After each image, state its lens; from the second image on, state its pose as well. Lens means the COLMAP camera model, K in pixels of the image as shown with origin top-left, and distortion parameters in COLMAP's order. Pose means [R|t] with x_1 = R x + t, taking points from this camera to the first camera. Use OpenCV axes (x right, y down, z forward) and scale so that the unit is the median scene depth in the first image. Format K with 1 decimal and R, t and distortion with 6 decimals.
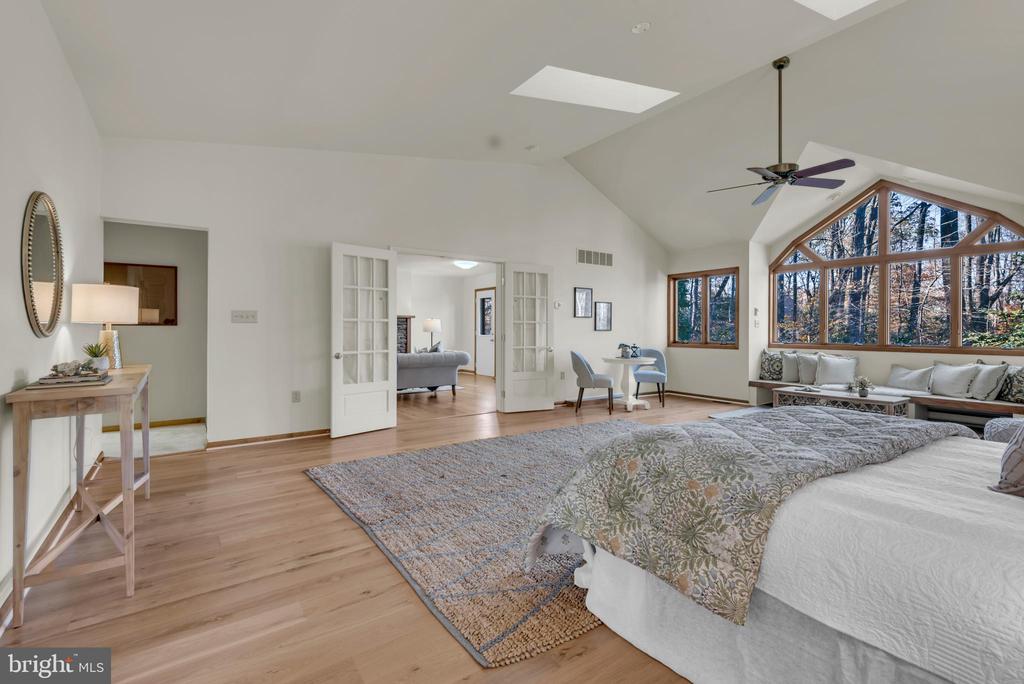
lens RADIAL K [[474.2, 0, 511.2], [0, 474.2, 334.8], [0, 0, 1]] dist [-0.000941, -0.000453]
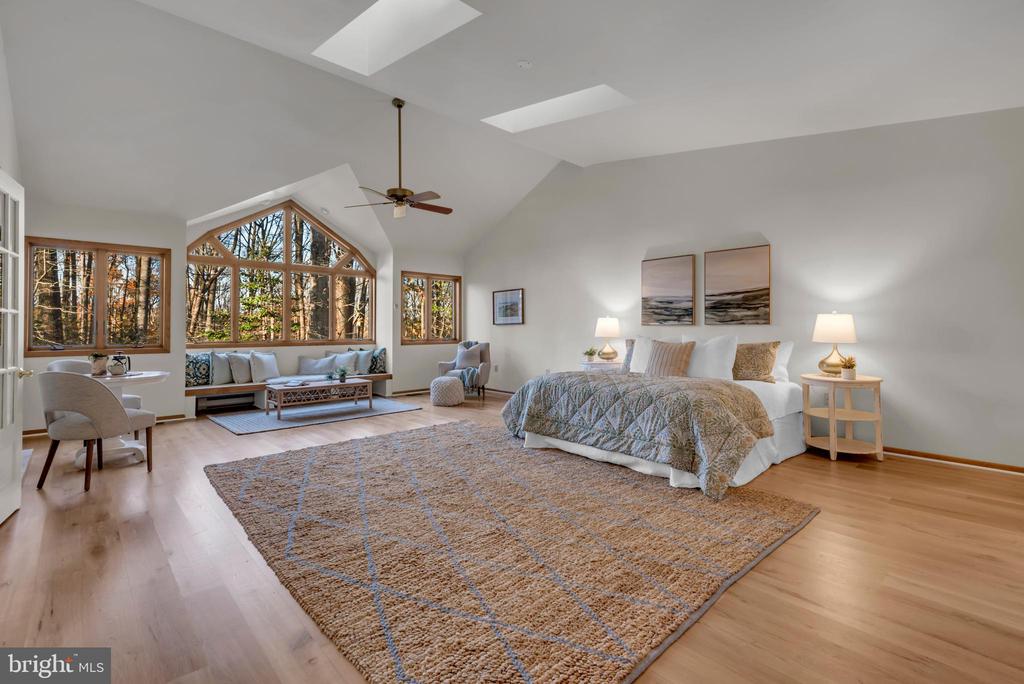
lens RADIAL K [[474.2, 0, 496.3], [0, 474.2, 322.2], [0, 0, 1]] dist [-0.000941, -0.000453]
pose [[-0.089264, 0.006799, 0.995985, -0.465094], [0.017683, 0.999830, -0.005240, -0.009828], [-0.995851, 0.017144, -0.089369, 0.641925]]
